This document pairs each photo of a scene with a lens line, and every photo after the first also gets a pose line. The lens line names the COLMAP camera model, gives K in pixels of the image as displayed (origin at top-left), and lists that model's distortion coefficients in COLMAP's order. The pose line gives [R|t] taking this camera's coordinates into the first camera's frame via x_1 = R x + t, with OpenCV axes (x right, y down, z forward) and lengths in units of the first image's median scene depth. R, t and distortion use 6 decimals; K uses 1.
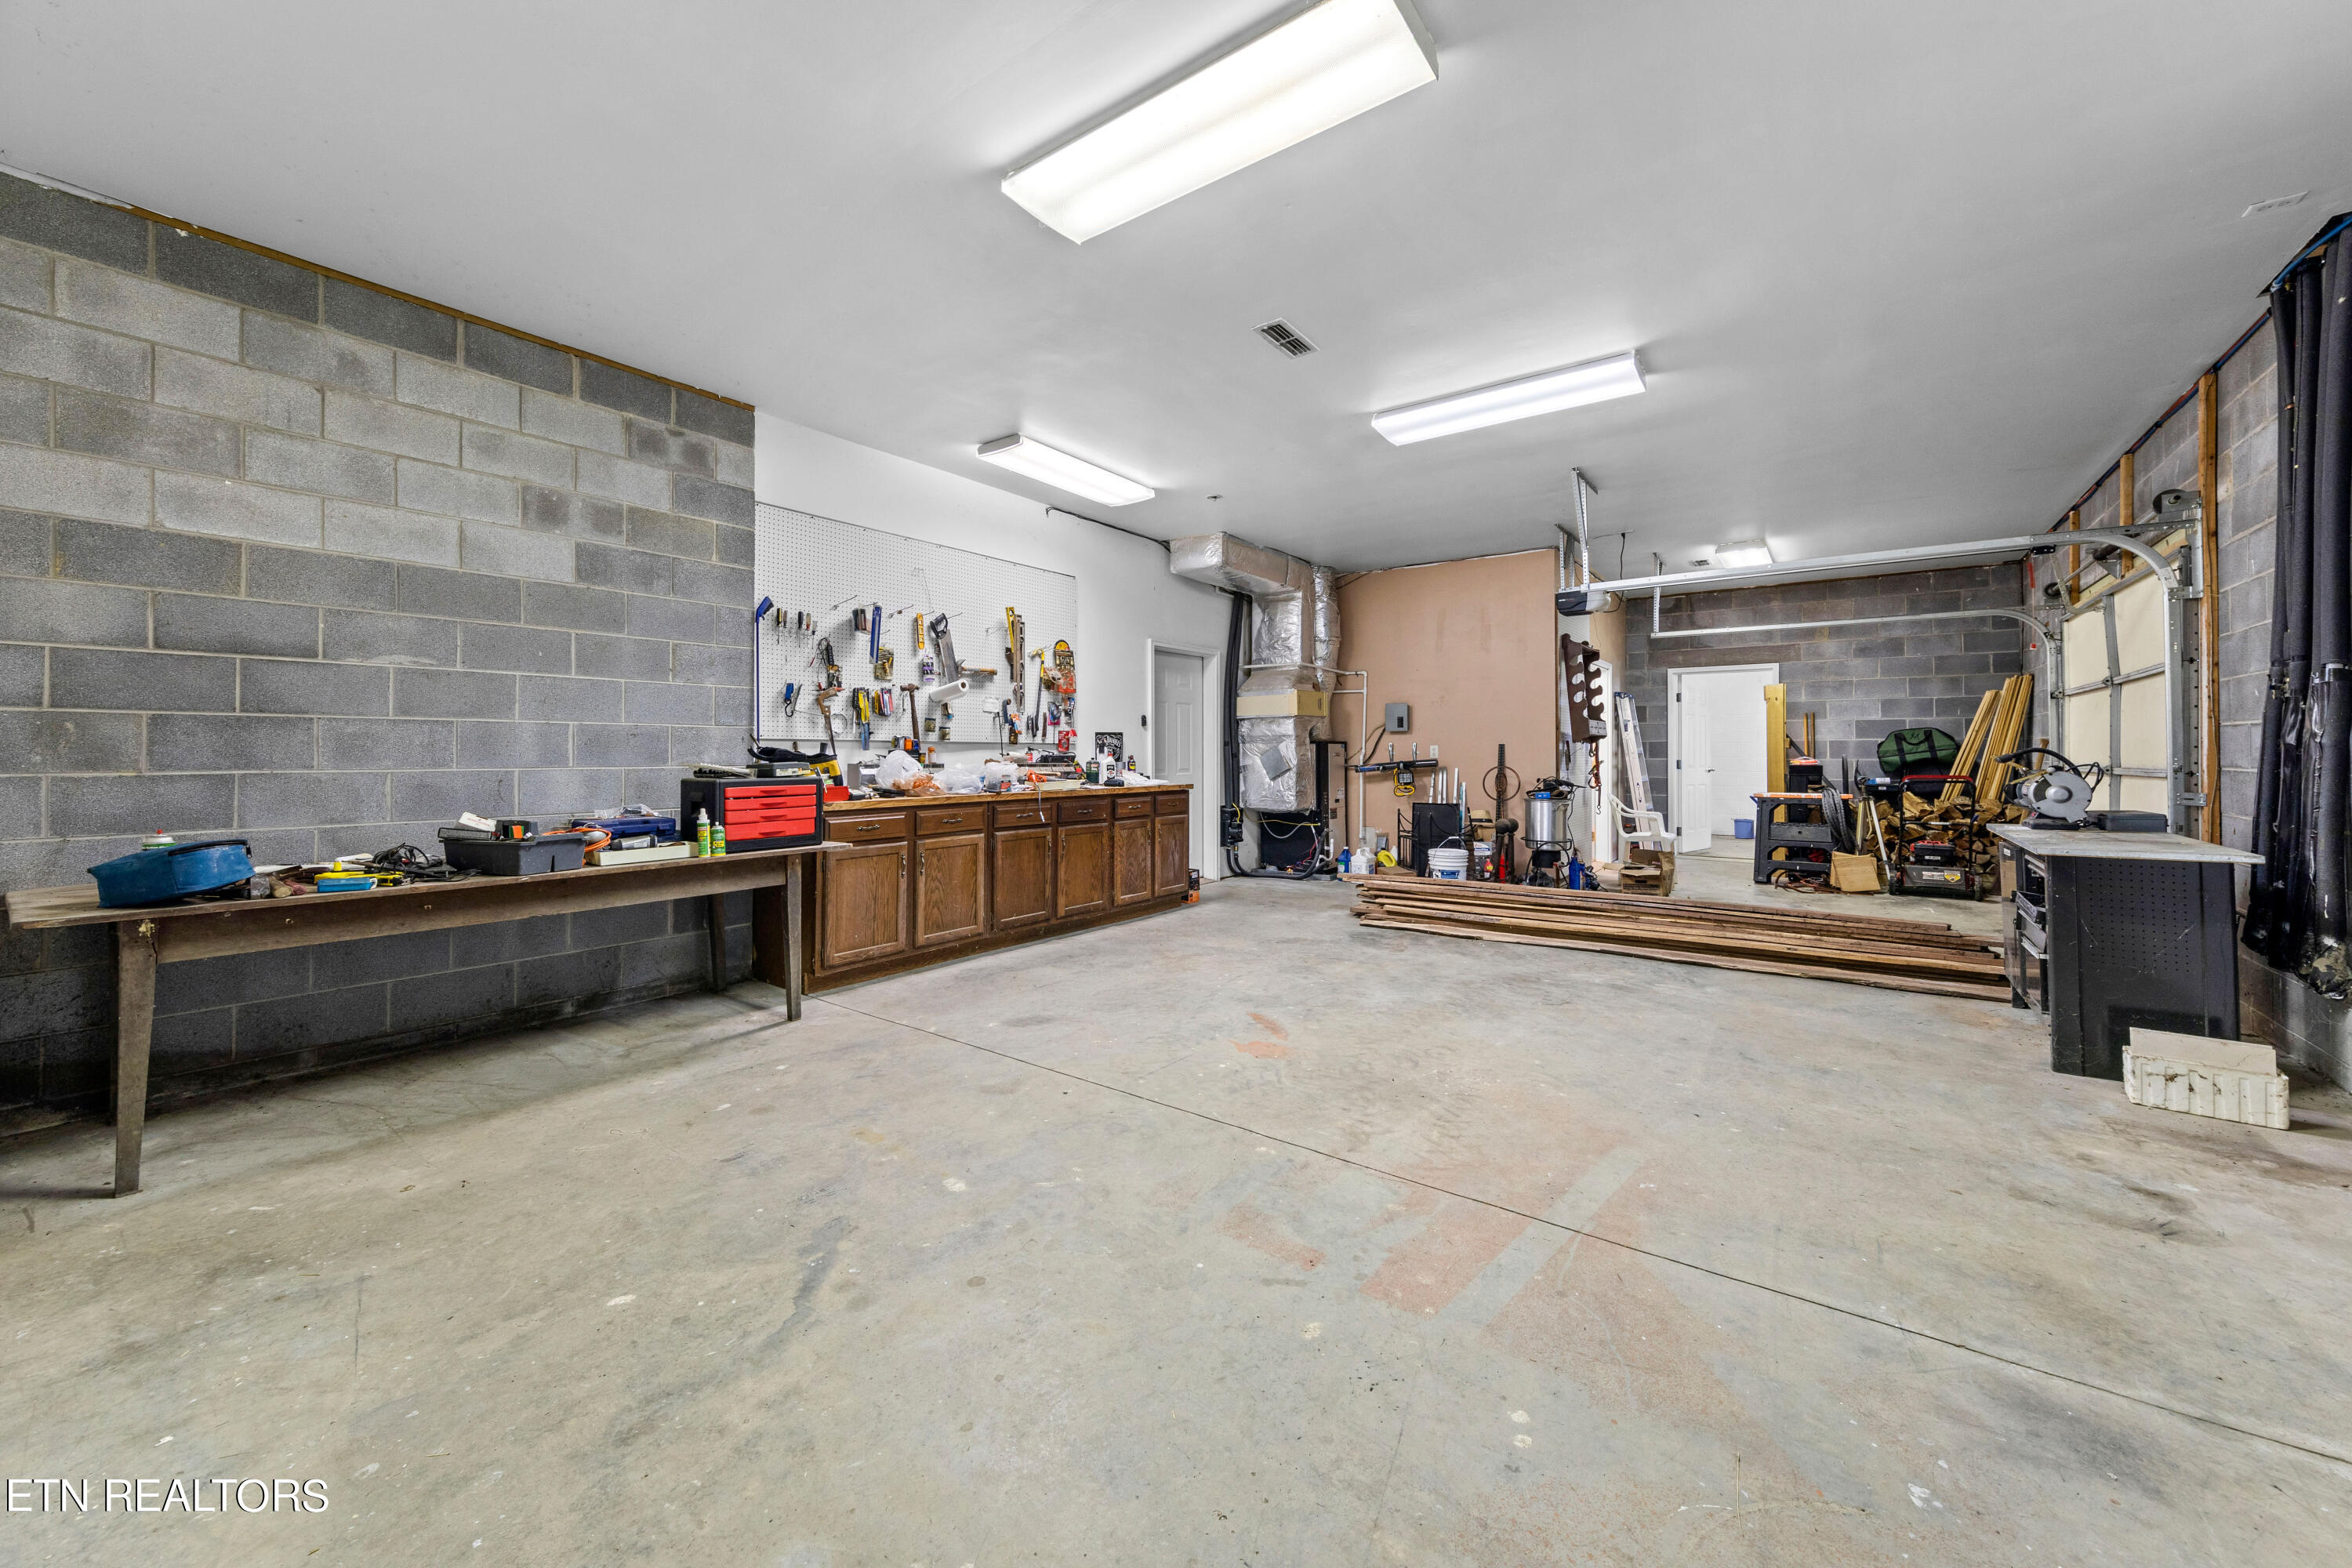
lens RADIAL K [[895.5, 0, 1175.7], [0, 895.5, 762.5], [0, 0, 1]] dist [-0.000616, -0.000173]
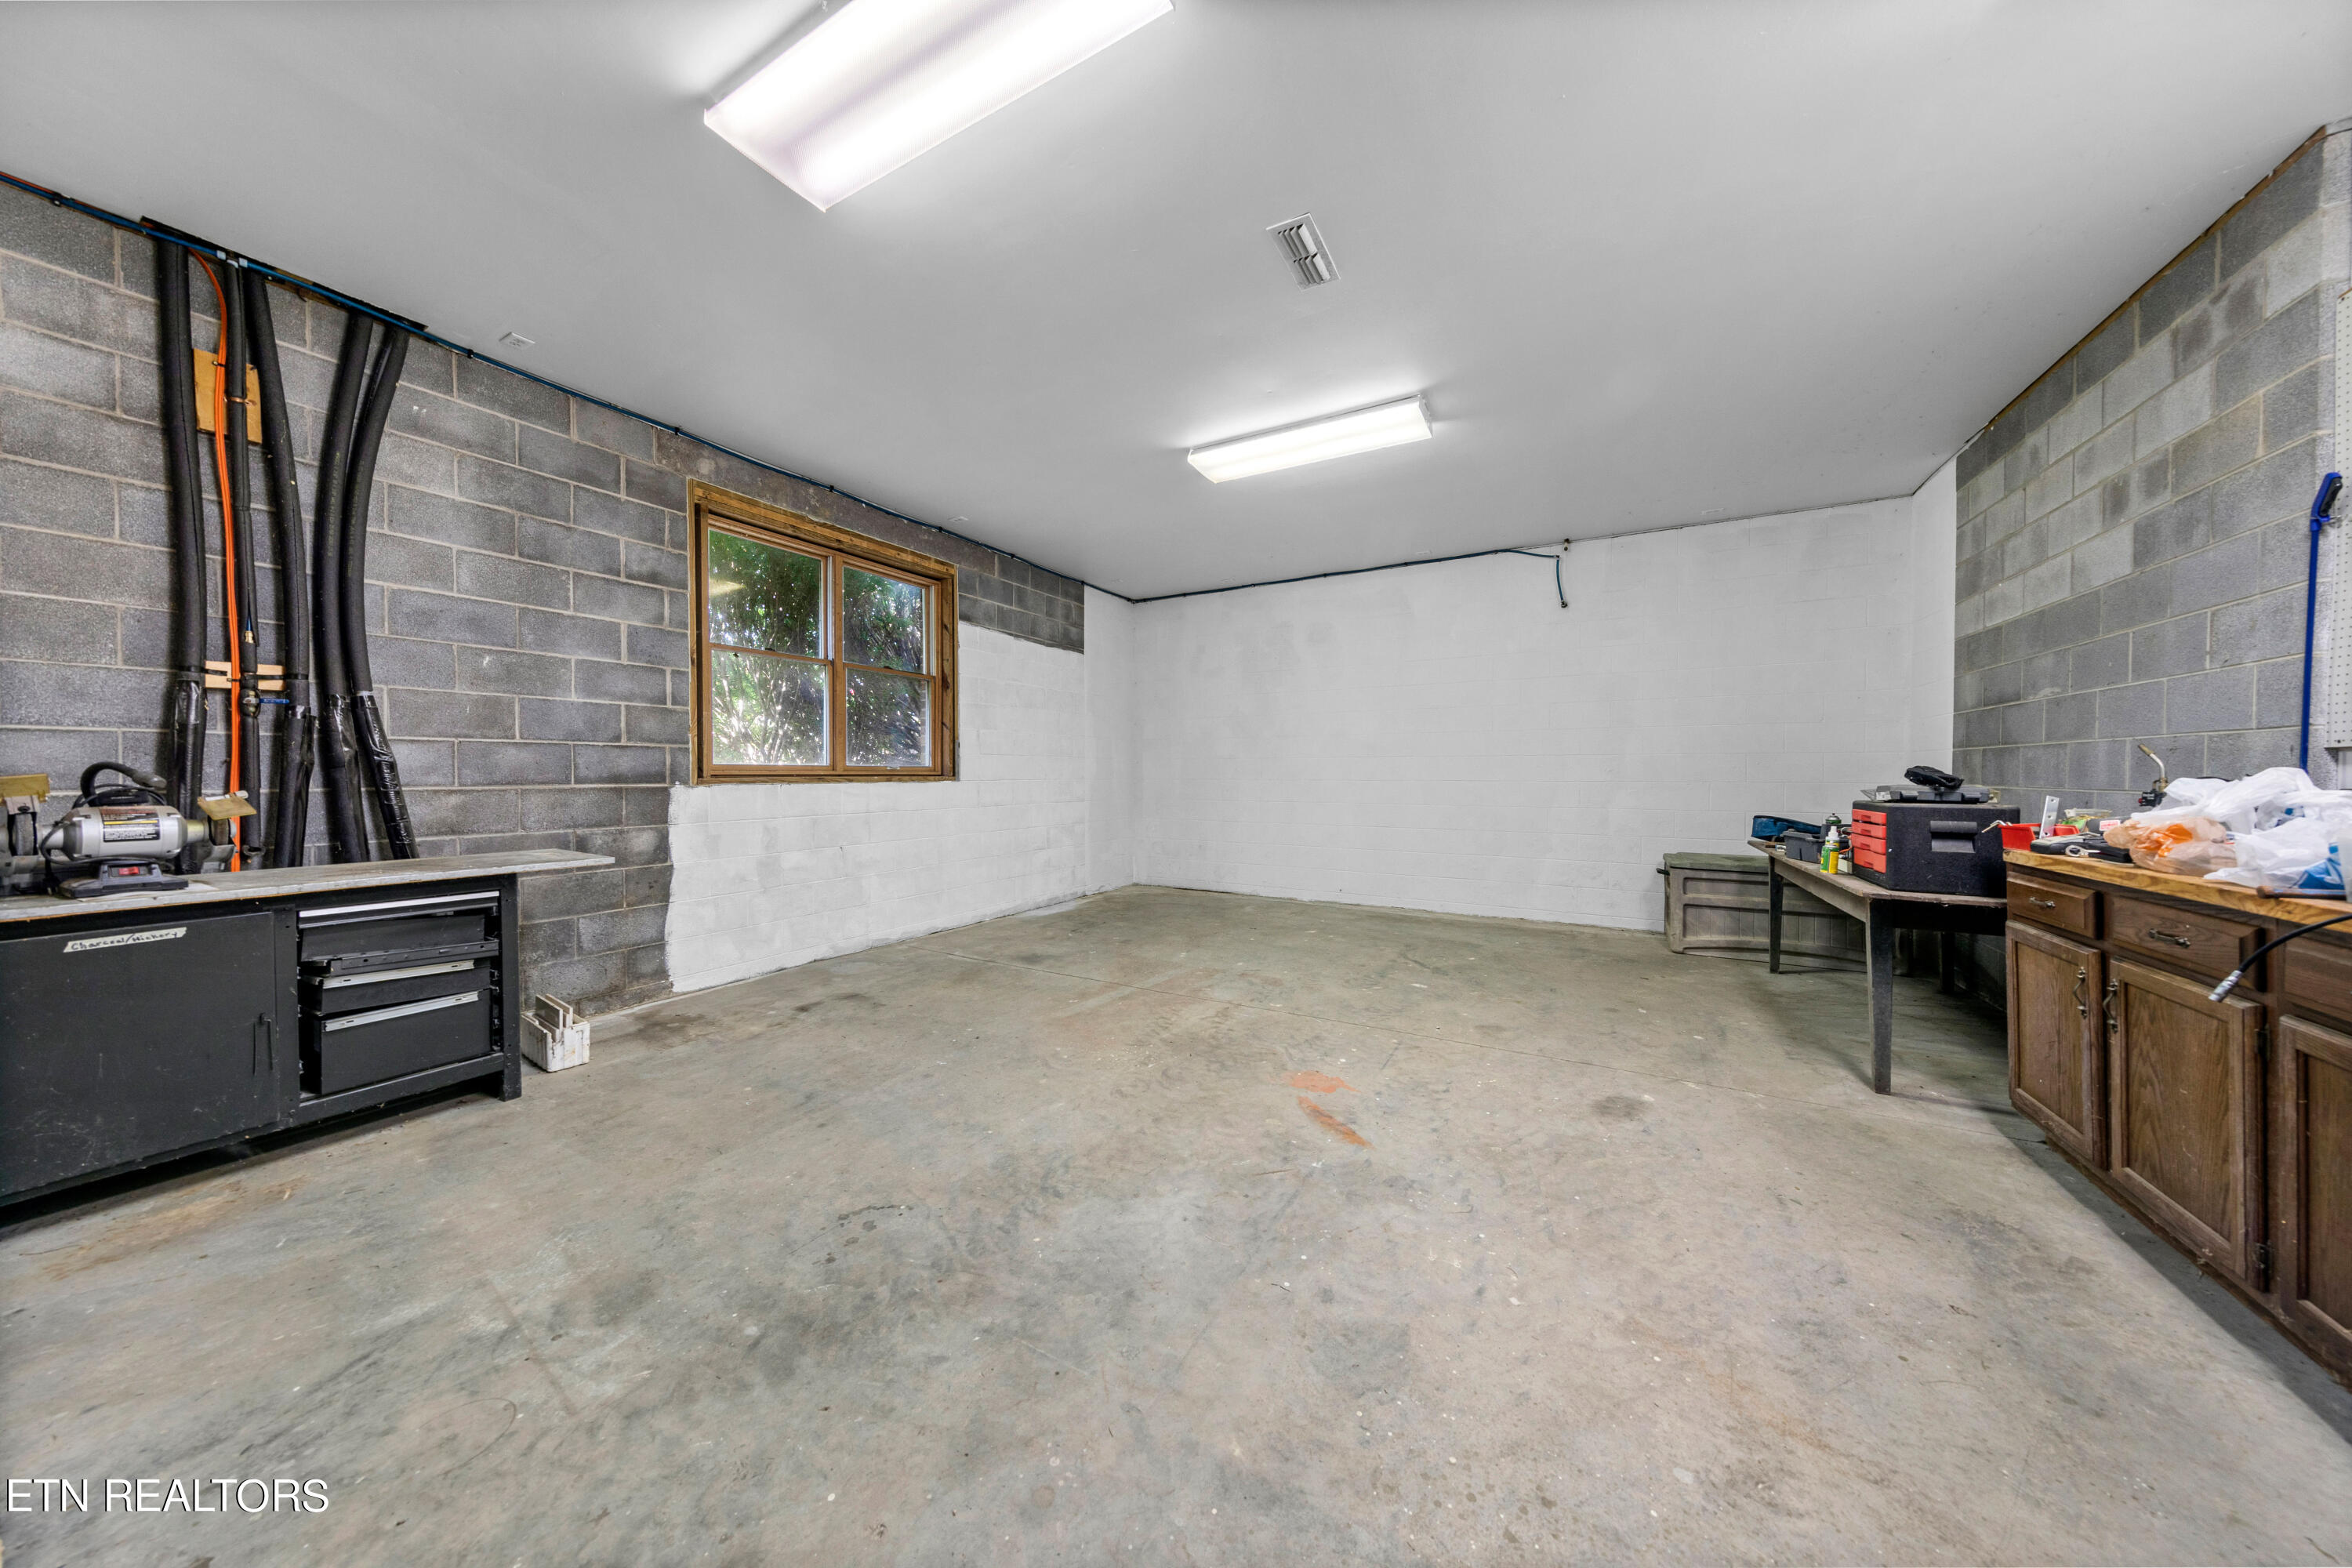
lens RADIAL K [[749.2, 0, 1173.3], [0, 749.2, 778.4], [0, 0, 1]] dist [-0.000228, -0.000015]
pose [[-0.993102, 0.000537, -0.117254, 0.420515], [-0.001675, 0.999823, 0.018762, -0.023434], [0.117244, 0.018829, -0.992925, 2.169541]]
